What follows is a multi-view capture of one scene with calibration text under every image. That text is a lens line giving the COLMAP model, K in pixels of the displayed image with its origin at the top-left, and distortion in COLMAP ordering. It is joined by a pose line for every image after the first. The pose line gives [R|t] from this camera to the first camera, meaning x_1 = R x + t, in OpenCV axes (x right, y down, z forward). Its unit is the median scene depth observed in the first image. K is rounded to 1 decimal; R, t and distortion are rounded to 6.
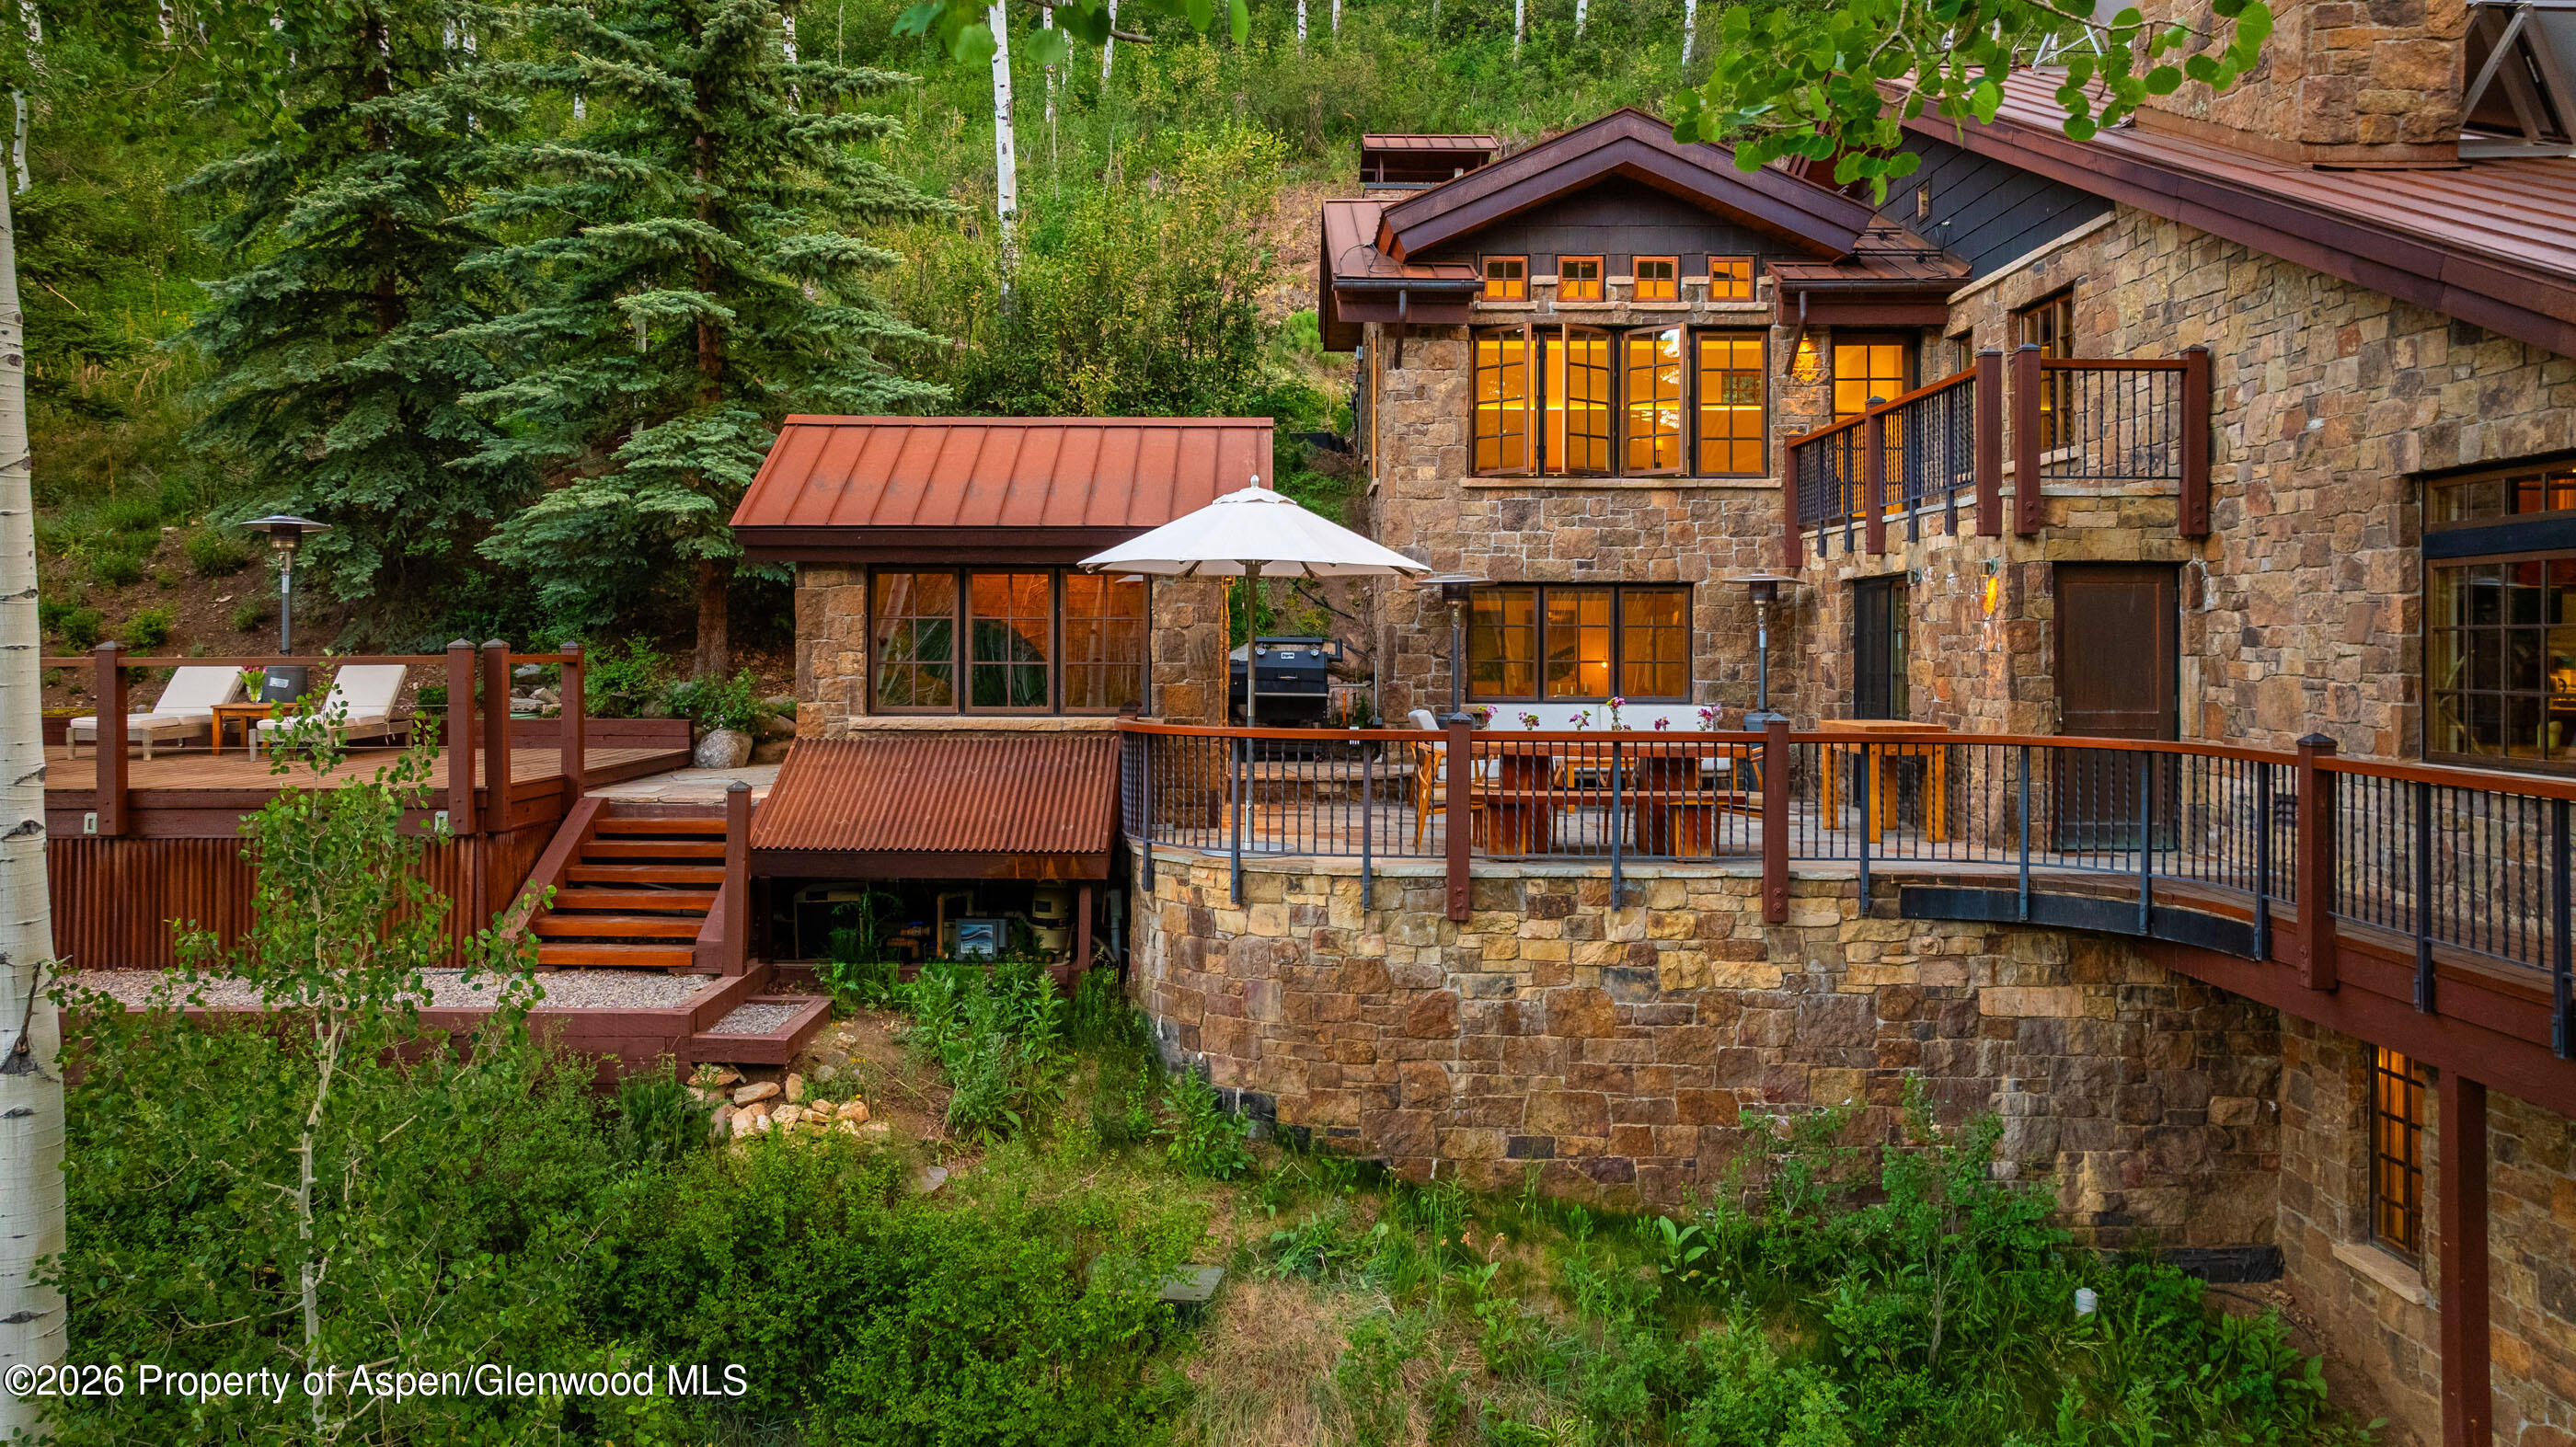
lens RADIAL K [[1835.5, 0, 1233.3], [0, 1835.5, 643.8], [0, 0, 1]] dist [-0.007538, -0.031331]
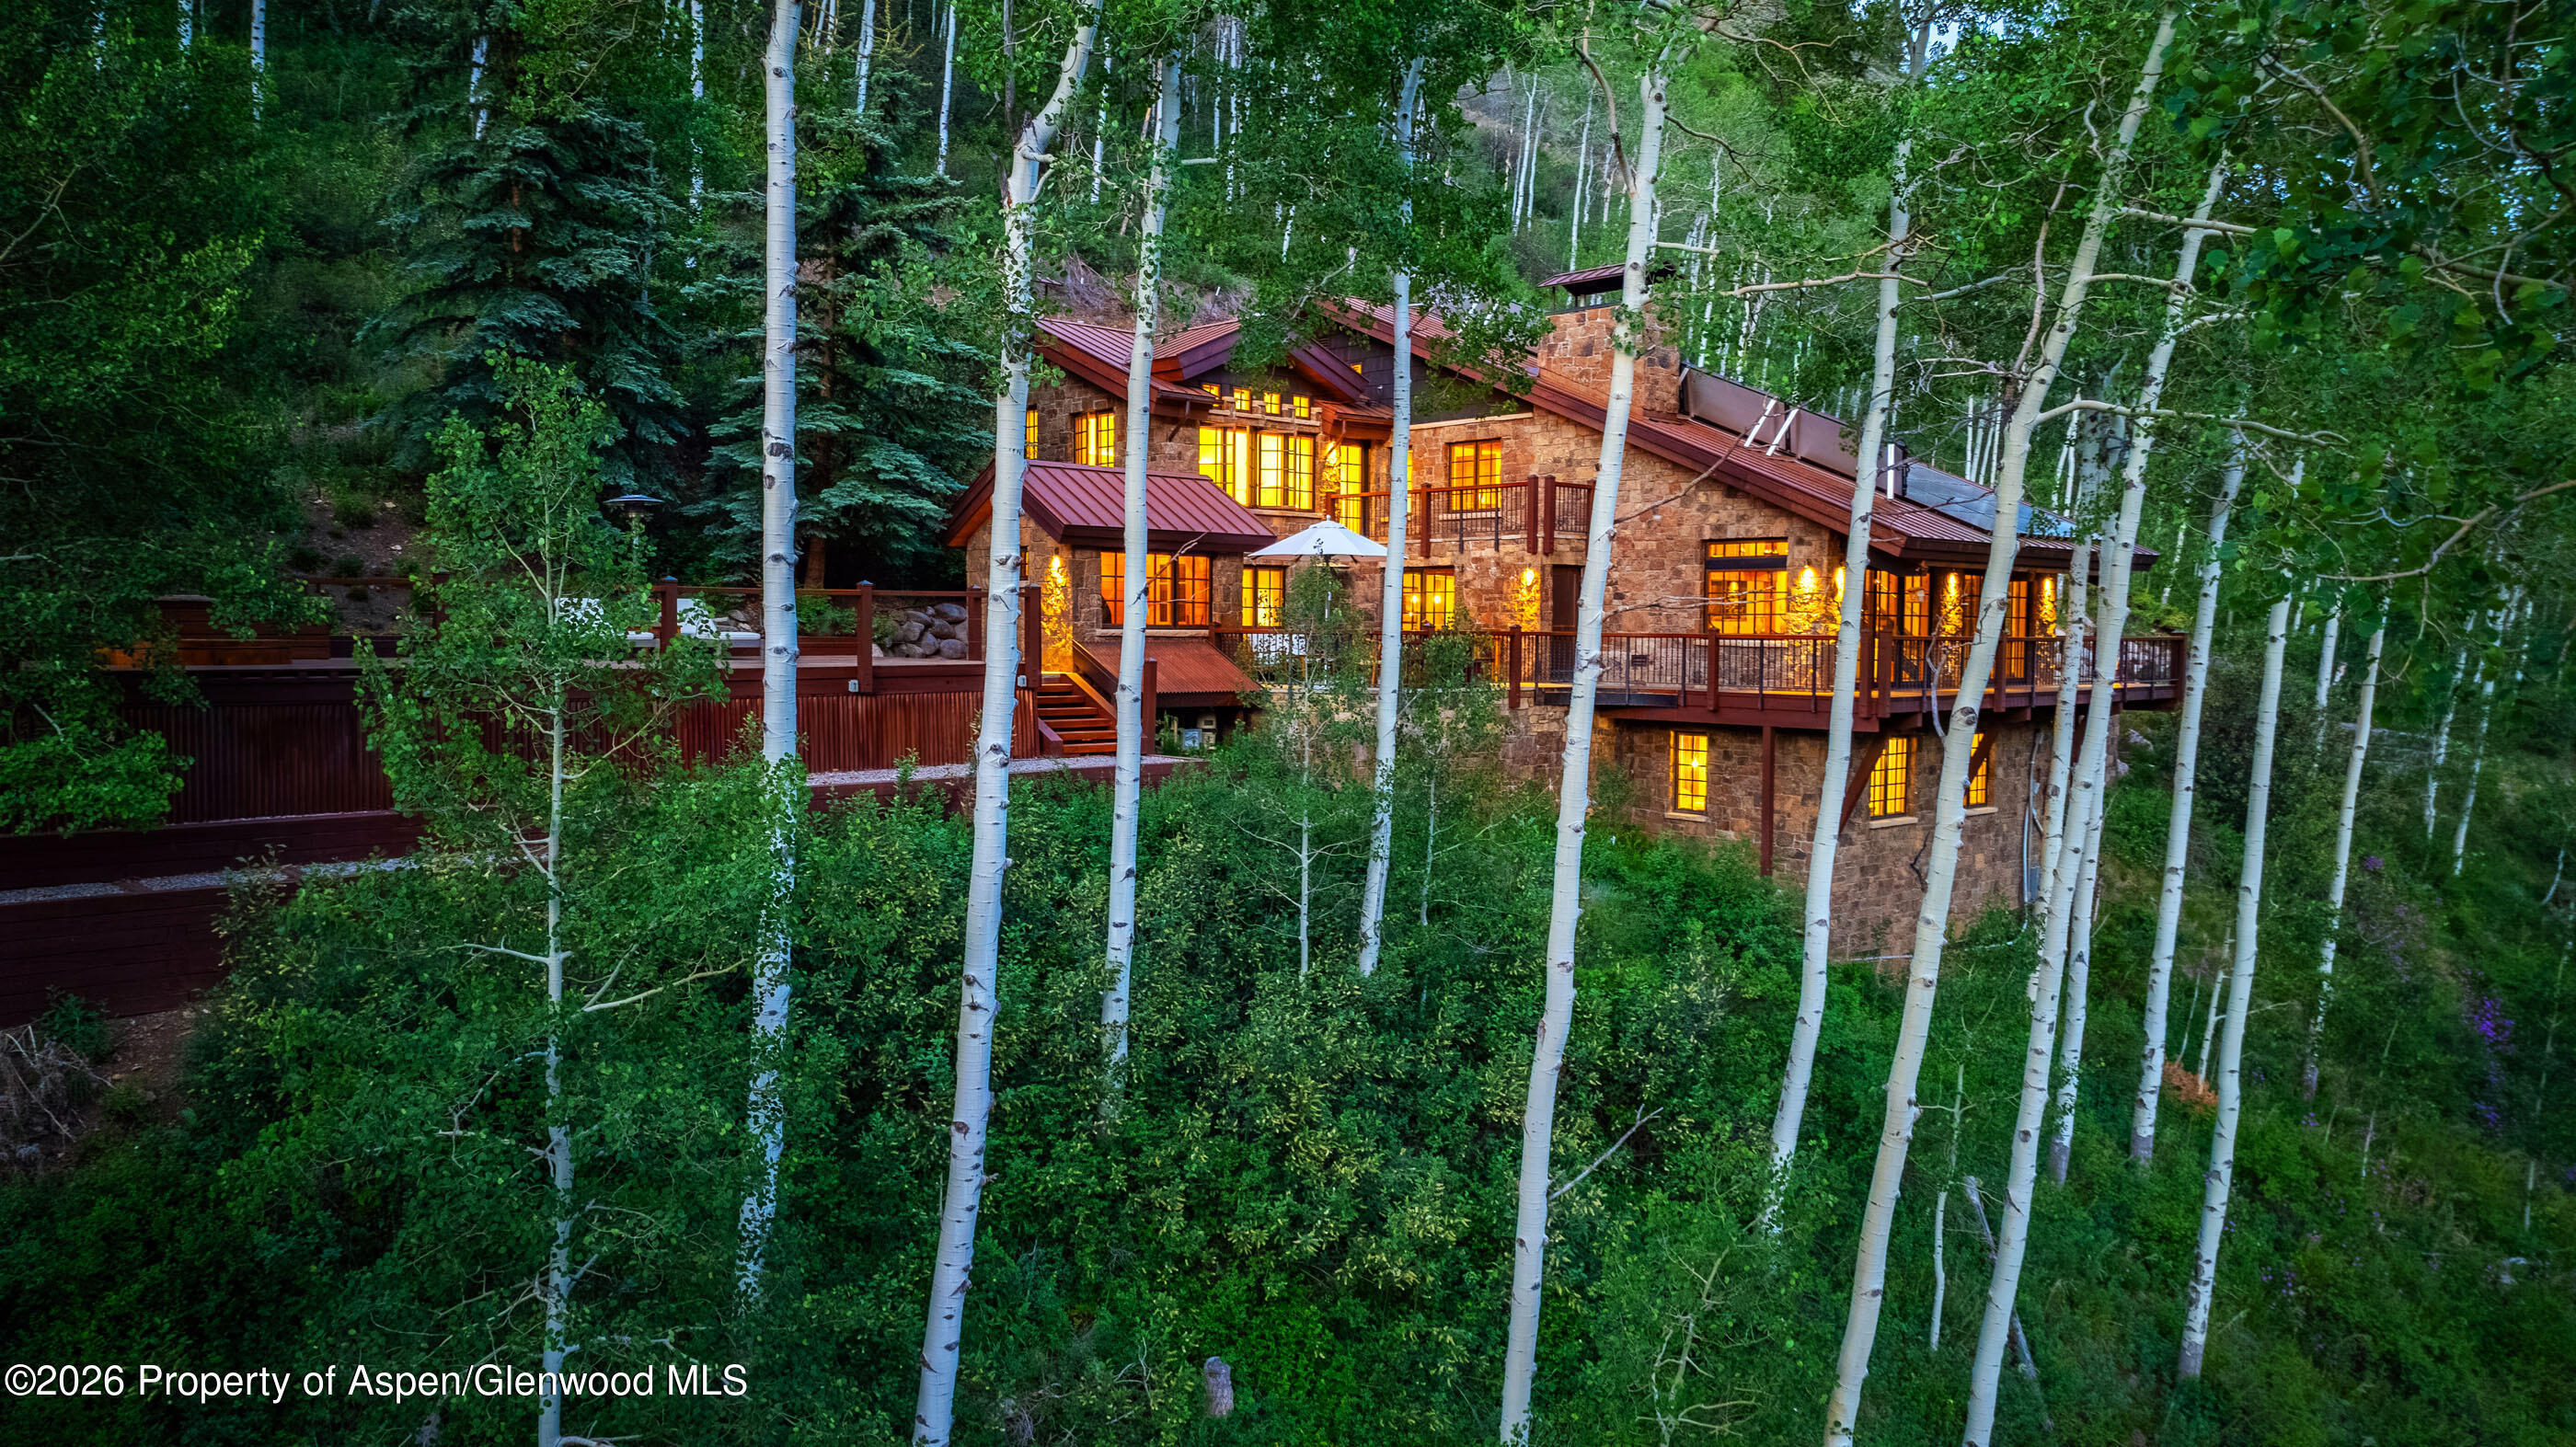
lens RADIAL K [[1844.9, 0, 1266.5], [0, 1844.9, 718.9], [0, 0, 1]] dist [-0.006158, -0.049462]
pose [[0.724154, -0.031152, 0.688935, -1.641459], [-0.007293, 0.998578, 0.052818, 0.036454], [-0.689600, -0.043273, 0.722896, -0.568605]]
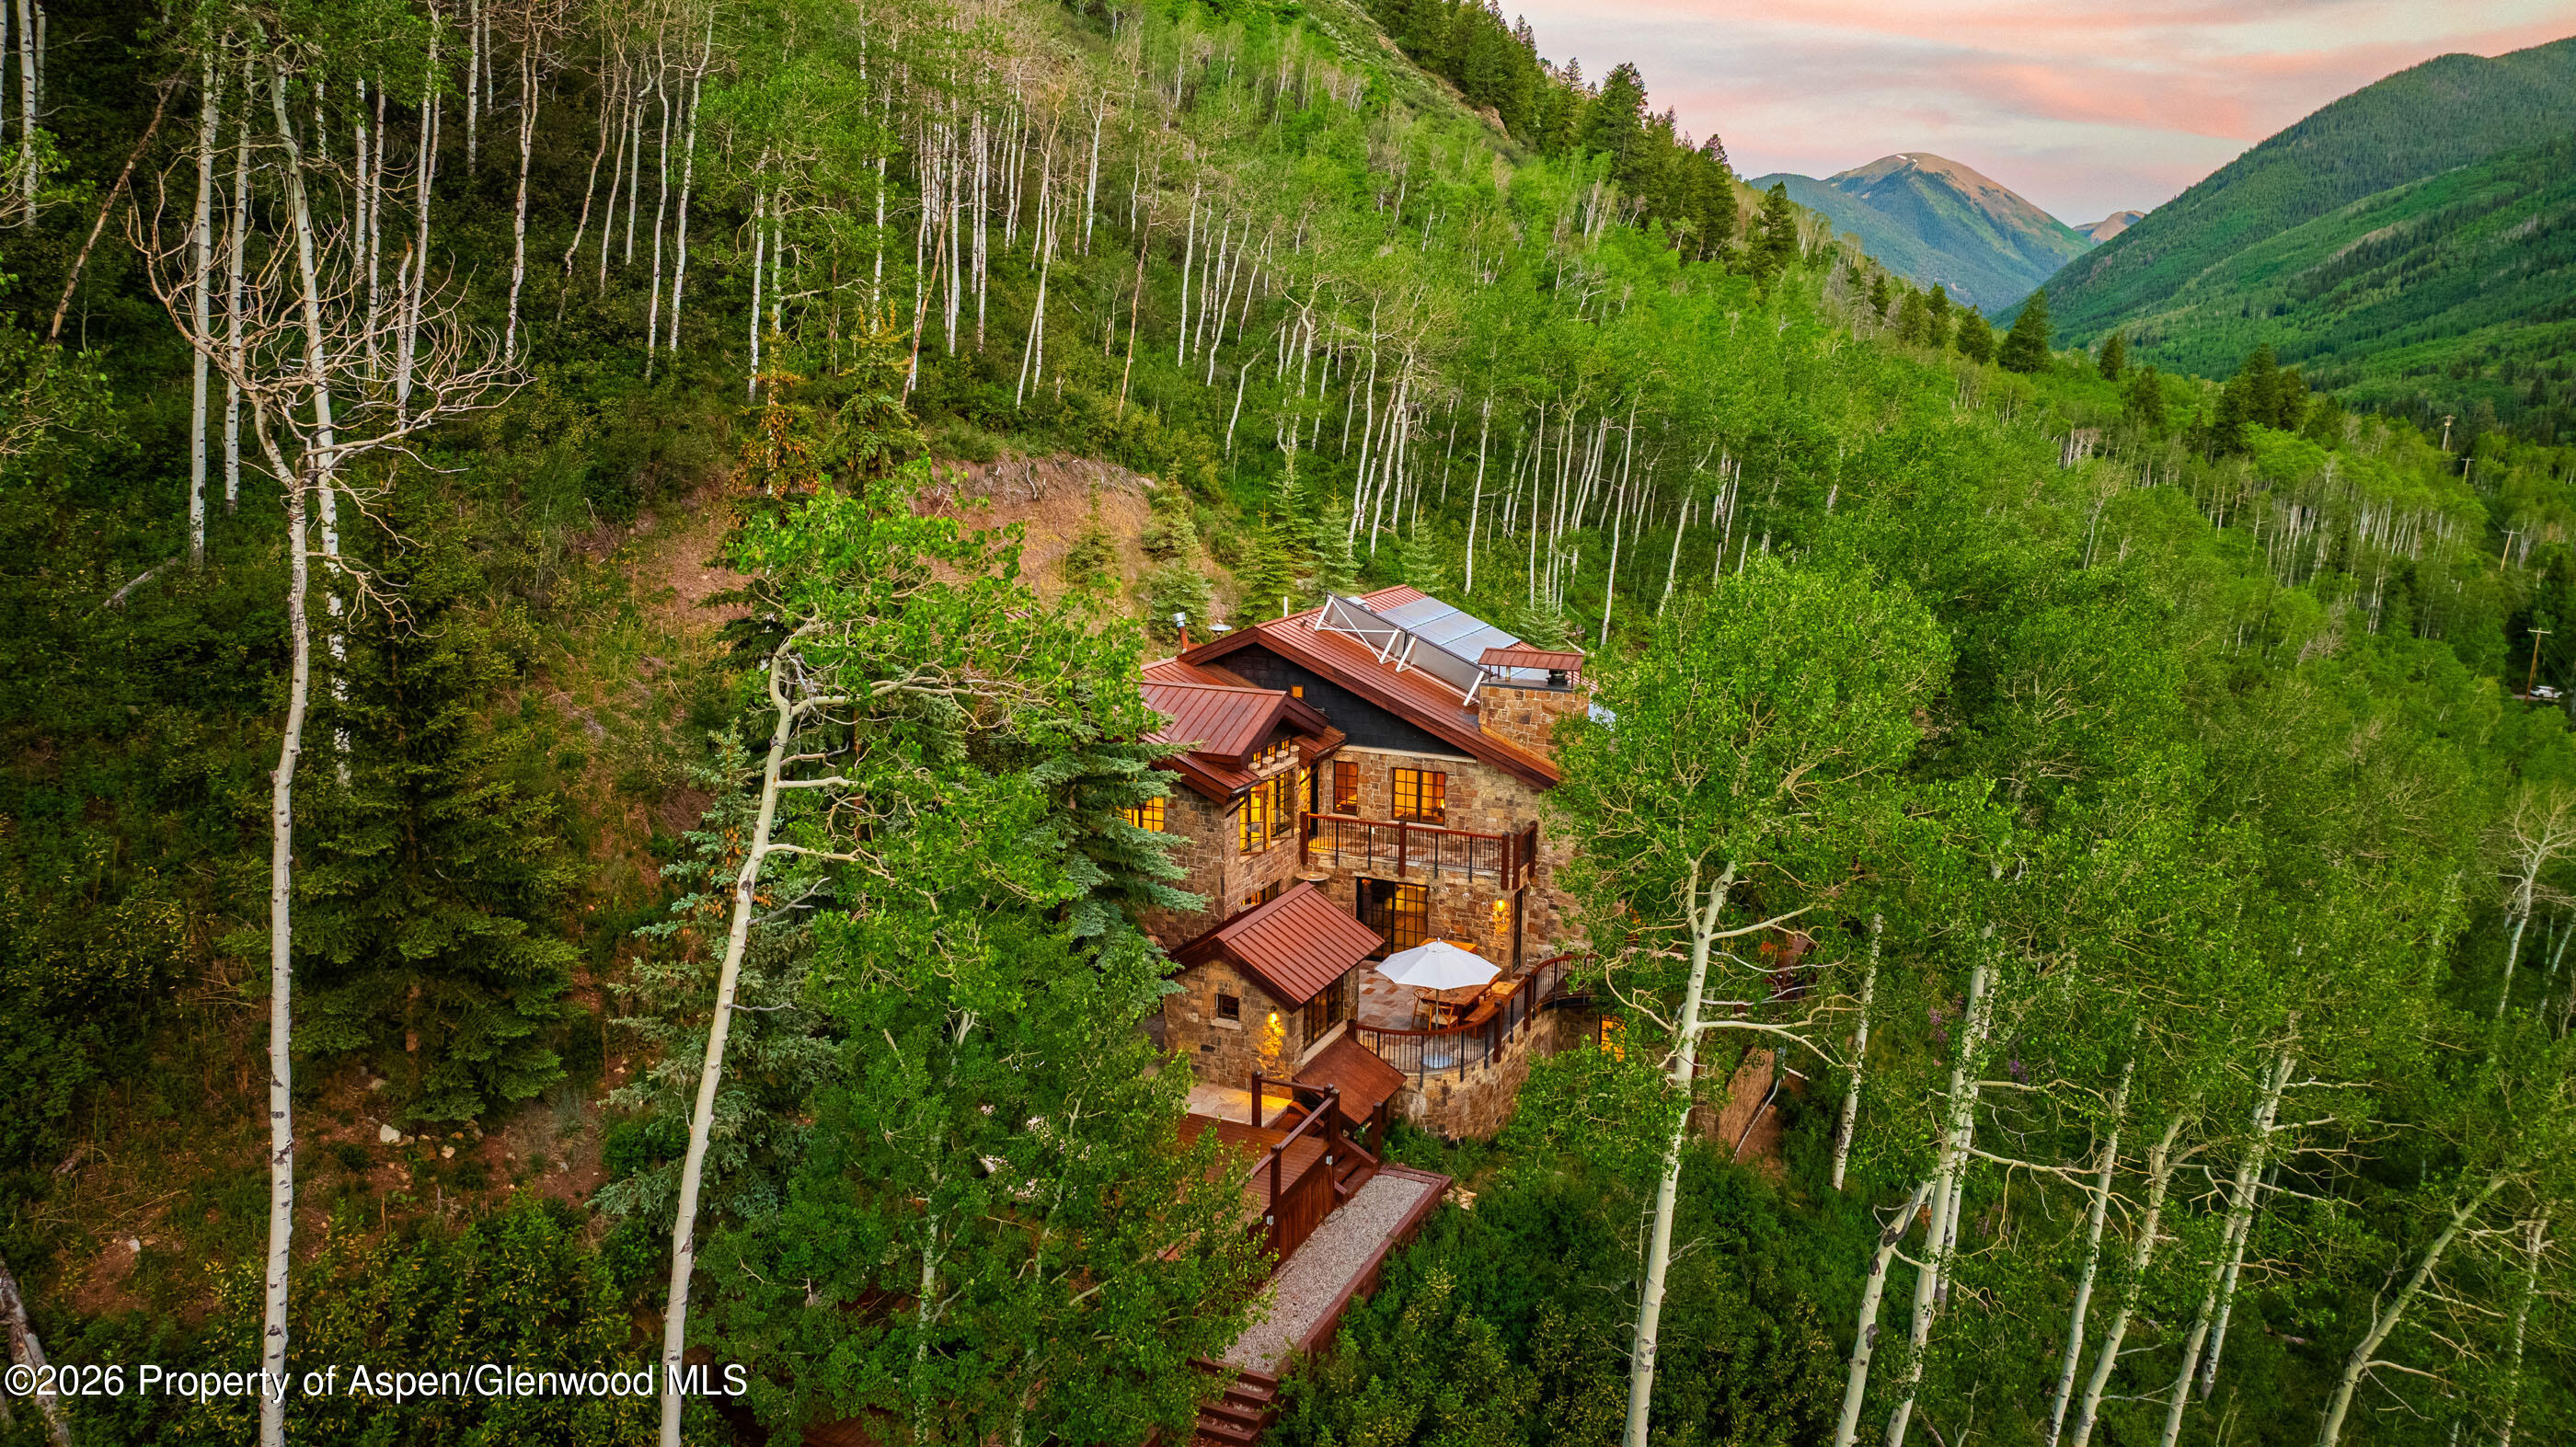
lens RADIAL K [[1844.9, 0, 1266.5], [0, 1844.9, 718.9], [0, 0, 1]] dist [-0.006158, -0.049462]
pose [[0.409371, -0.176340, 0.895165, -2.787333], [-0.004023, 0.980786, 0.195046, -1.052280], [-0.912359, -0.083448, 0.400796, 0.119394]]
